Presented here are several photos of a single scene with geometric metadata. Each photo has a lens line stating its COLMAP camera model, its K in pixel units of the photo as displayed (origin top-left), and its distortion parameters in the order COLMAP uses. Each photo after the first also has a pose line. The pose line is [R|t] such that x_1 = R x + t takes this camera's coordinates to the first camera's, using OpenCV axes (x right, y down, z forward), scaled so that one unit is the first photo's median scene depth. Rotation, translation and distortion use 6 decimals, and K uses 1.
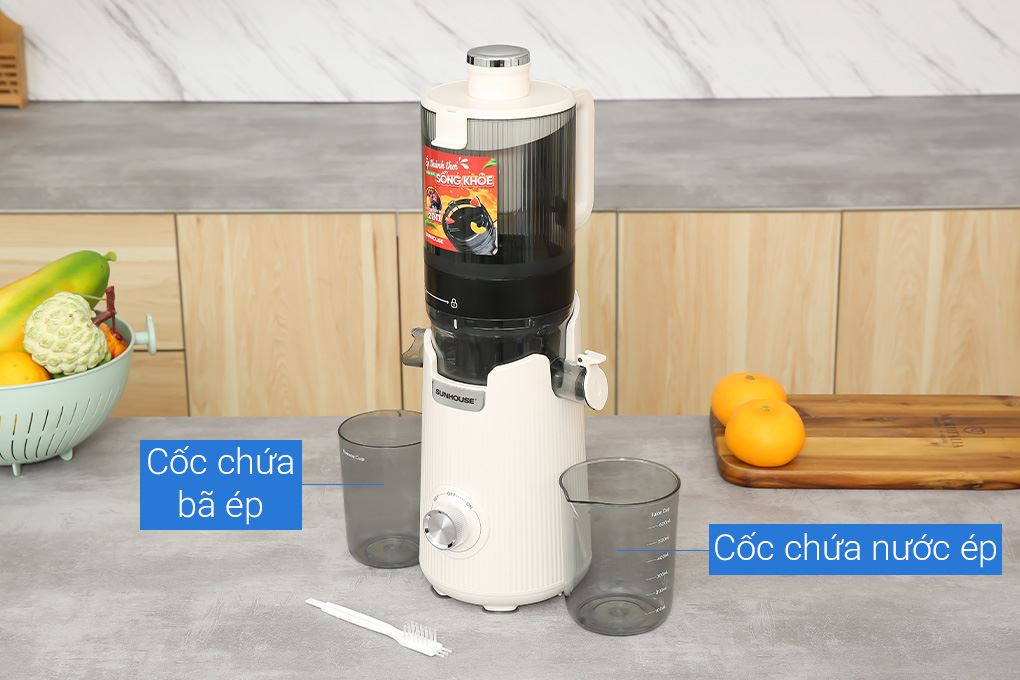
lens RADIAL K [[2118.2, 0, 510.0], [0, 2118.2, 340.0], [0, 0, 1]] dist [0.103587, 0.156987]
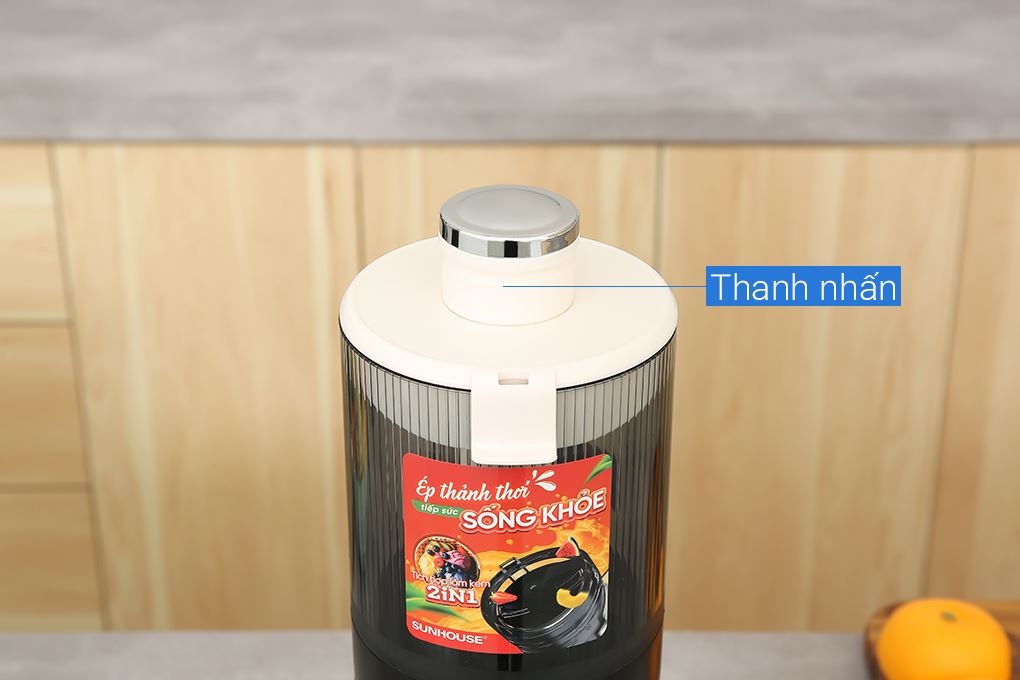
lens RADIAL K [[2031.9, 0, 520.7], [0, 2031.9, 339.9], [0, 0, 1]] dist [0.077340, 0.231614]
pose [[0.999457, -0.003523, 0.032750, -0.039692], [-0.000864, 0.991117, 0.132993, -0.164012], [-0.032927, -0.132949, 0.990576, 0.569057]]
